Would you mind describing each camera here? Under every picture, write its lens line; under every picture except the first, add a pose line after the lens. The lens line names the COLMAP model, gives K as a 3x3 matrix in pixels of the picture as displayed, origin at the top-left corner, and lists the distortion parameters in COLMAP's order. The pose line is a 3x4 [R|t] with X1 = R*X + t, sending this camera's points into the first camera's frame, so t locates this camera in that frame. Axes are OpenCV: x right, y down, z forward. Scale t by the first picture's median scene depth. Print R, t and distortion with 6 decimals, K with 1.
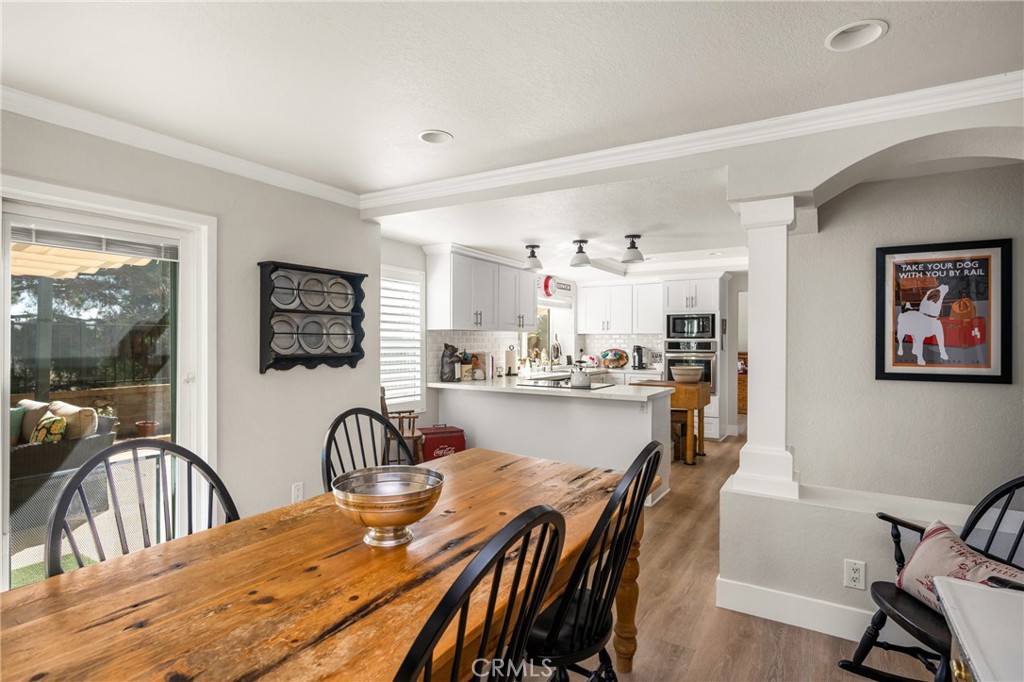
lens RADIAL K [[519.3, 0, 512.0], [0, 519.3, 341.0], [0, 0, 1]] dist [-0.000059, 0.000185]
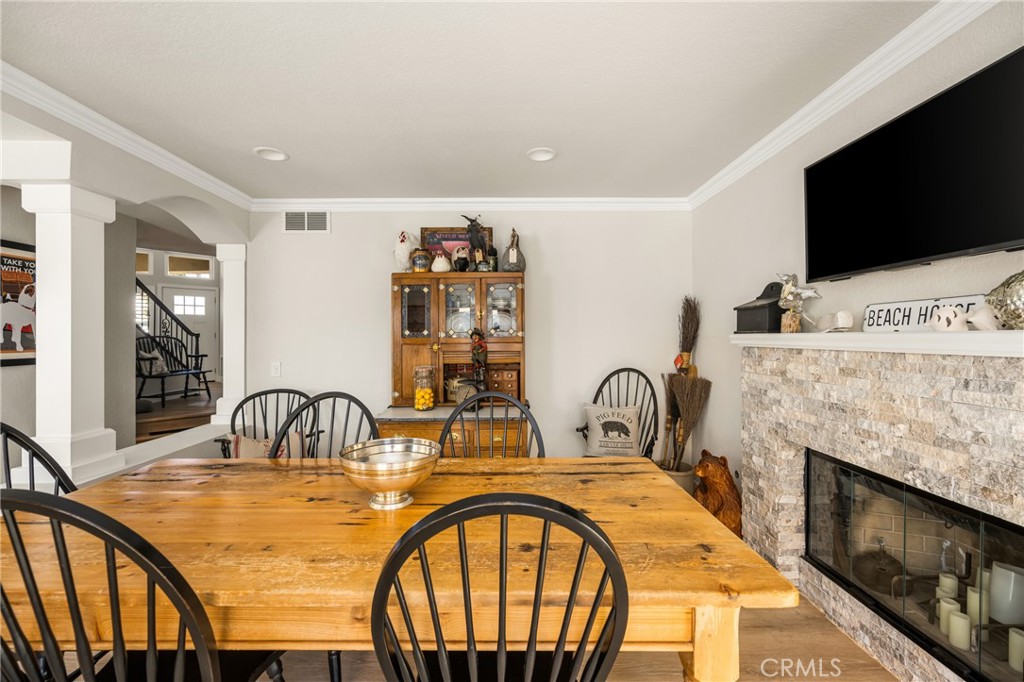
lens RADIAL K [[420.0, 0, 499.2], [0, 420.0, 334.1], [0, 0, 1]] dist [-0.000746, -0.000046]
pose [[-0.506528, -0.001900, 0.862221, -0.274154], [-0.001326, 0.999998, 0.001424, 0.003915], [-0.862222, -0.000422, -0.506530, 0.304718]]
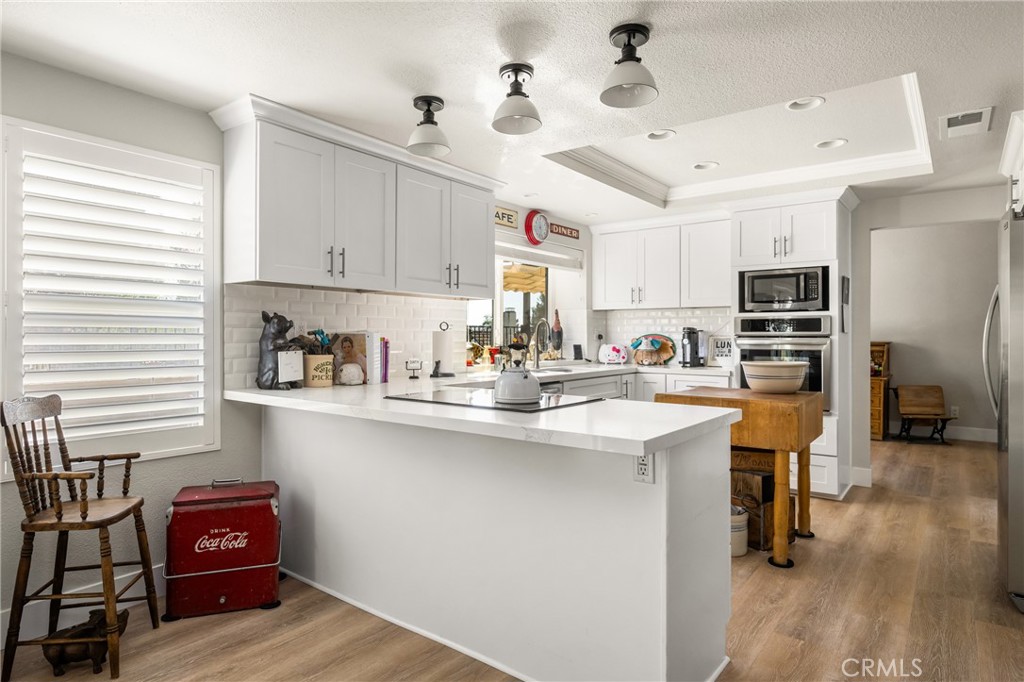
lens RADIAL K [[583.7, 0, 509.2], [0, 583.7, 335.7], [0, 0, 1]] dist [0.000243, 0.000290]
pose [[0.994051, -0.002007, -0.108898, 0.138368], [0.001749, 0.999995, -0.002462, 0.025087], [0.108903, 0.002257, 0.994050, 0.396551]]
